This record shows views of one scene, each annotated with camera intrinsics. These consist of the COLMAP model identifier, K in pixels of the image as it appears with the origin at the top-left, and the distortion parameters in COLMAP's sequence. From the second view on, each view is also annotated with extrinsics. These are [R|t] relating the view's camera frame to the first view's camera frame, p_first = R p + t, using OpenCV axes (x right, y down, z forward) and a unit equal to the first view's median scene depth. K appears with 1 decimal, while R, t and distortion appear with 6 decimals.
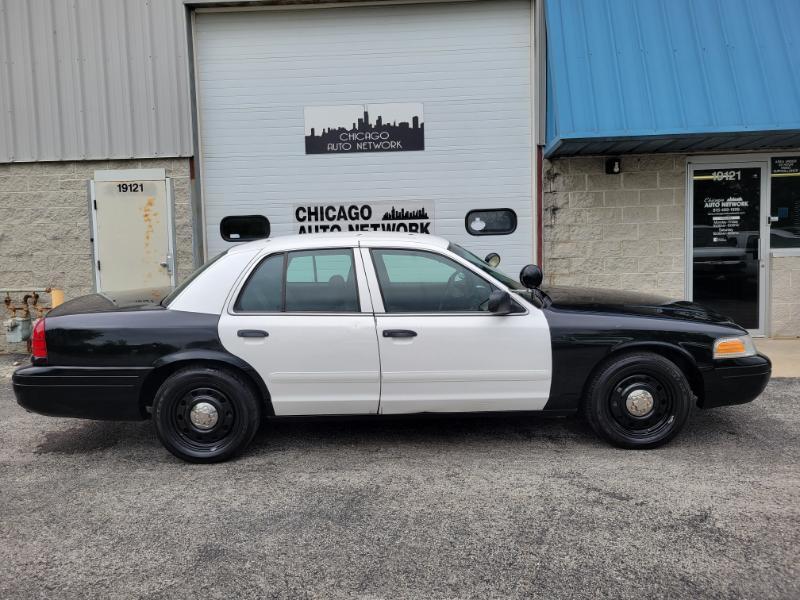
lens RADIAL K [[602.2, 0, 393.7], [0, 602.2, 299.9], [0, 0, 1]] dist [0.045296, -0.004117]
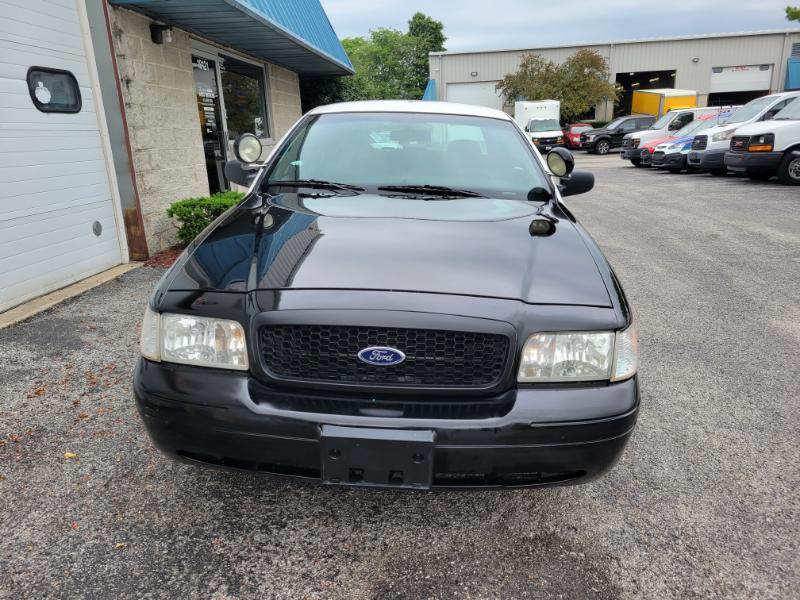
lens RADIAL K [[595.9, 0, 399.5], [0, 595.9, 325.2], [0, 0, 1]] dist [0.005582, 0.002574]
pose [[0.033489, -0.284199, 0.958180, -0.514594], [0.113027, 0.953644, 0.278903, -0.030551], [-0.993027, 0.098960, 0.064058, 0.650202]]
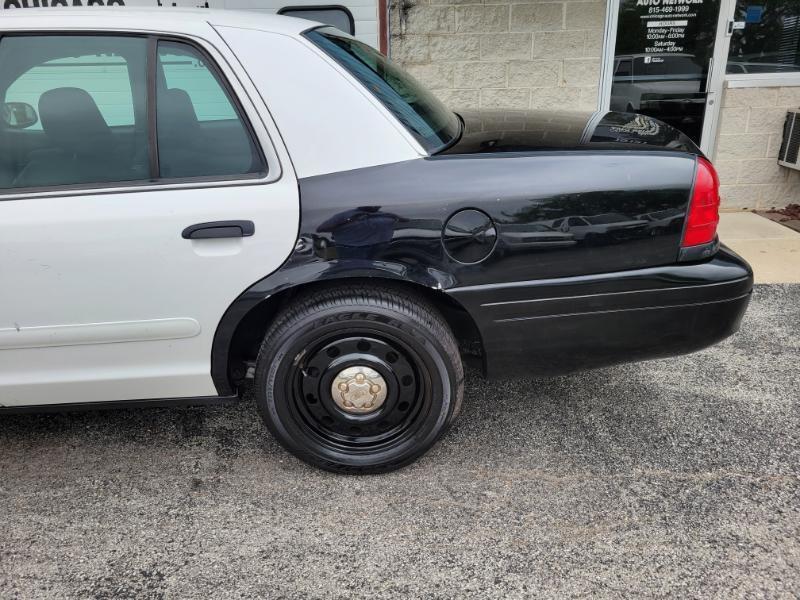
lens RADIAL K [[605.5, 0, 398.0], [0, 605.5, 309.6], [0, 0, 1]] dist [0.044426, -0.005790]
pose [[0.999197, -0.008422, 0.039170, 0.230208], [-0.002154, 0.964945, 0.262442, -0.012056], [-0.040007, -0.262316, 0.964152, 0.300361]]
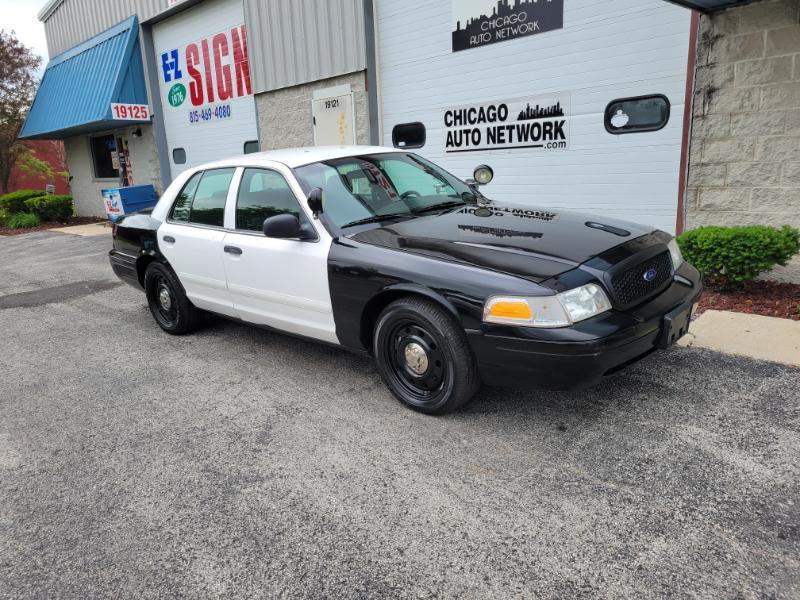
lens RADIAL K [[589.3, 0, 402.4], [0, 589.3, 312.1], [0, 0, 1]] dist [0.042850, -0.009943]
pose [[0.731293, 0.160902, -0.662813, 0.505559], [-0.027261, 0.977895, 0.207312, -0.033803], [0.681518, -0.133537, 0.719515, 0.225651]]
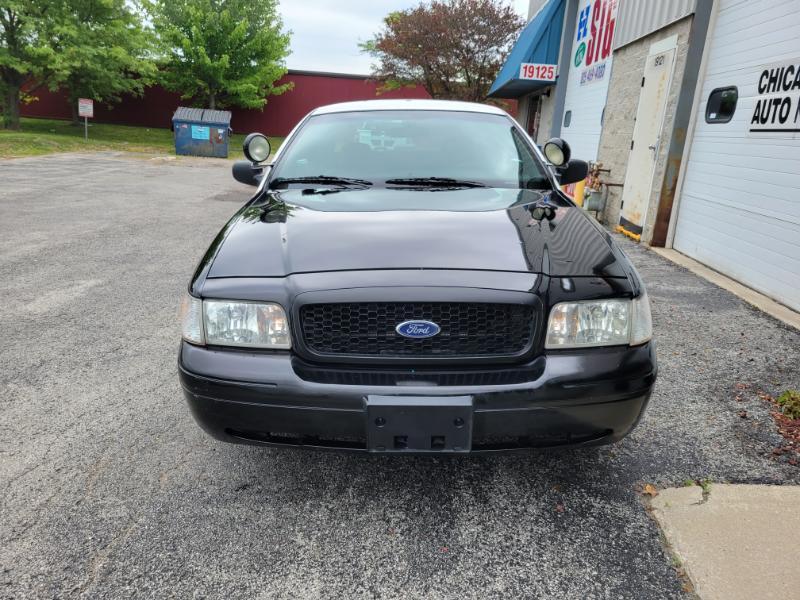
lens RADIAL K [[600.7, 0, 408.4], [0, 600.7, 304.0], [0, 0, 1]] dist [0.027456, -0.006308]
pose [[0.003511, 0.306483, -0.951870, 0.589261], [-0.136981, 0.943050, 0.303138, -0.063570], [0.990567, 0.129324, 0.045294, 0.645289]]
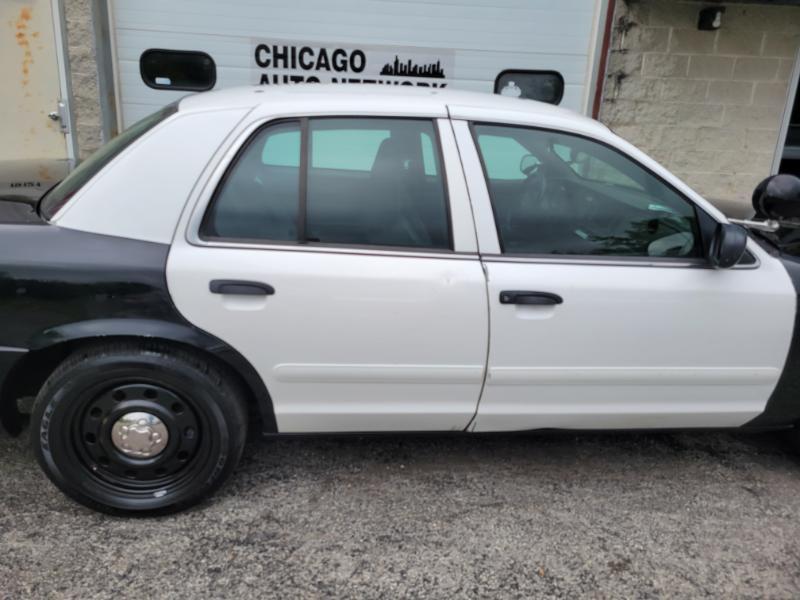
lens RADIAL K [[593.8, 0, 388.0], [0, 593.8, 297.4], [0, 0, 1]] dist [0.074701, -0.045924]
pose [[0.991580, 0.033647, 0.125045, -0.093175], [-0.058902, 0.977167, 0.204144, -0.022249], [-0.115321, -0.209790, 0.970922, 0.272692]]
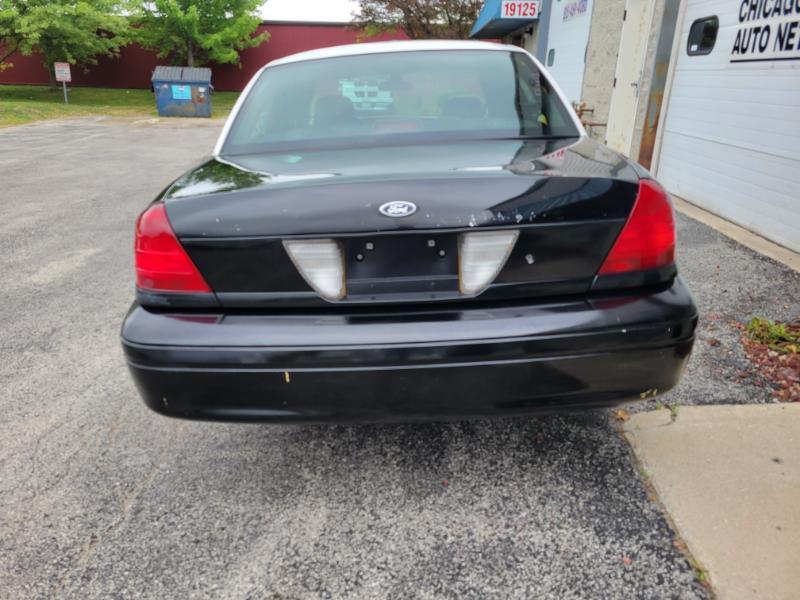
lens RADIAL K [[589.3, 0, 402.4], [0, 589.3, 312.1], [0, 0, 1]] dist [0.042850, -0.009943]
pose [[0.020848, 0.396623, -0.917745, 0.603930], [-0.085257, 0.915306, 0.393632, -0.070108], [0.996141, 0.070038, 0.052897, 0.649404]]
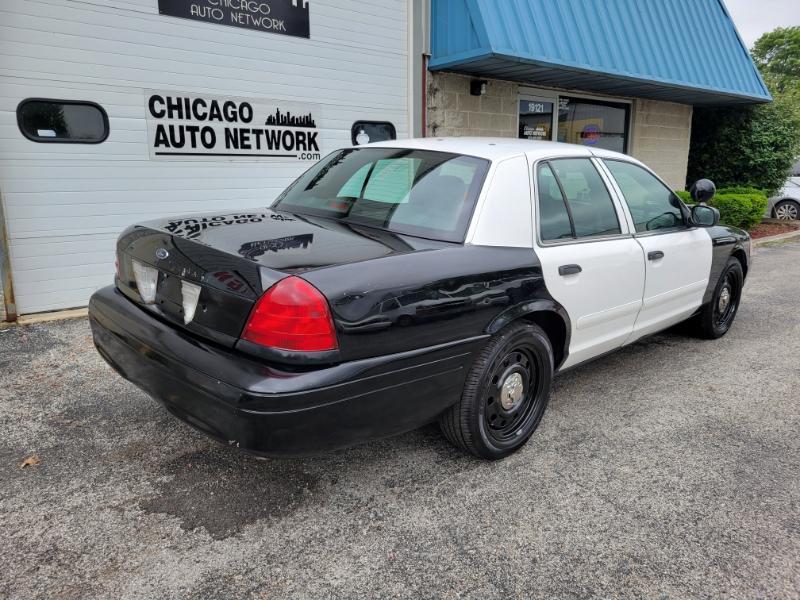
lens RADIAL K [[607.5, 0, 400.0], [0, 607.5, 300.0], [0, 0, 1]] dist [0.040799, -0.006917]
pose [[0.717954, -0.124362, 0.684892, -0.480958], [0.041666, 0.989825, 0.136054, -0.009816], [-0.694843, -0.069144, 0.715830, 0.318093]]
